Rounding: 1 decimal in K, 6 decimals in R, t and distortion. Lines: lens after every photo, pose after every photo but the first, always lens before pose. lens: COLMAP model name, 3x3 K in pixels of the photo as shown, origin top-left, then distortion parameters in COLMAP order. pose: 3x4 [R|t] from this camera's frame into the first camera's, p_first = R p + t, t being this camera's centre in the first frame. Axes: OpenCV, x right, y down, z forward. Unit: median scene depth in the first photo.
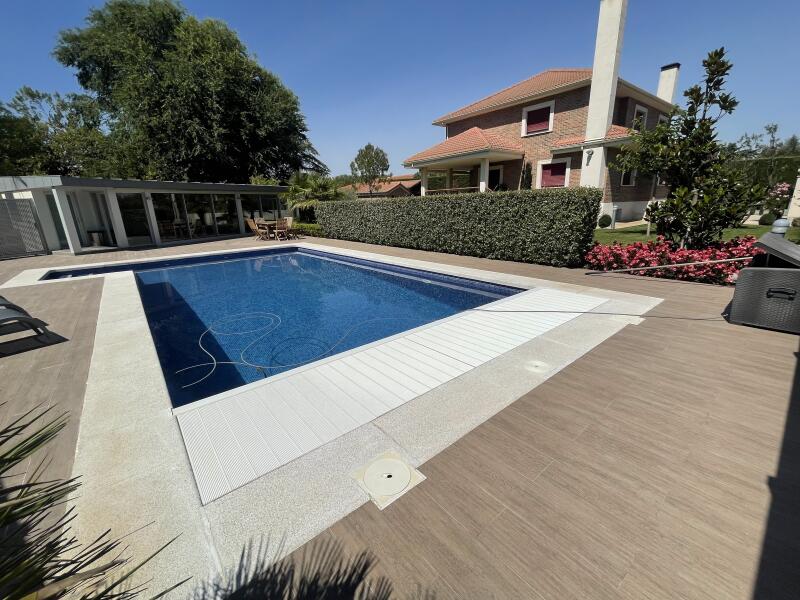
lens RADIAL K [[330.7, 0, 398.9], [0, 330.7, 298.4], [0, 0, 1]] dist [0.001512, 0.000139]
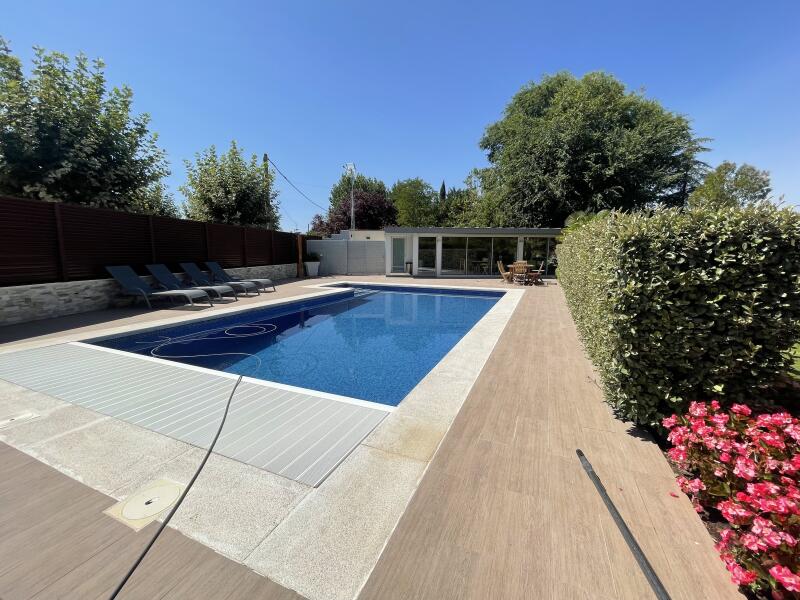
lens RADIAL K [[330.7, 0, 398.9], [0, 330.7, 298.4], [0, 0, 1]] dist [0.001512, 0.000139]
pose [[0.455841, 0.160998, -0.875379, 0.246753], [-0.267584, 0.962795, 0.037735, -0.064668], [0.848886, 0.217037, 0.481962, 0.207626]]
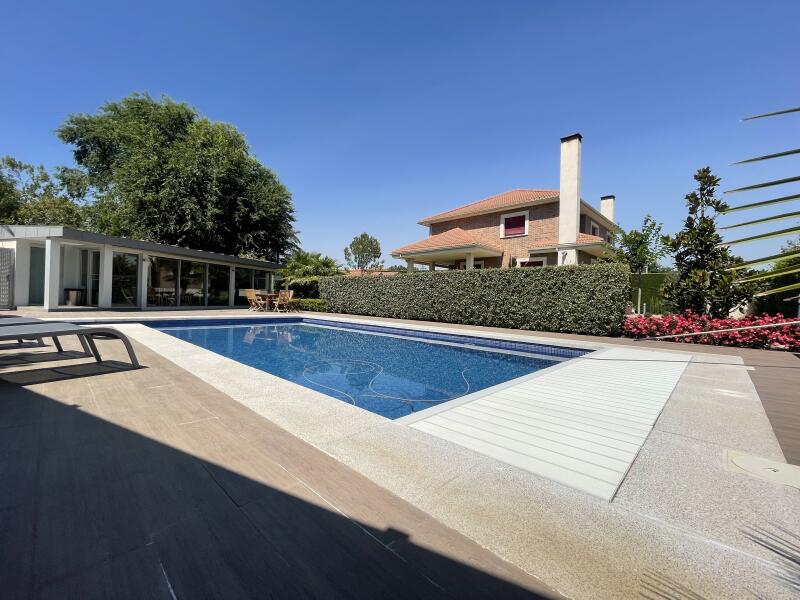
lens RADIAL K [[330.7, 0, 398.9], [0, 330.7, 298.4], [0, 0, 1]] dist [0.001512, 0.000139]
pose [[0.991166, 0.058166, 0.119189, -0.103641], [-0.022952, 0.960364, -0.277803, 0.035818], [-0.130623, 0.272613, 0.953215, 0.022531]]
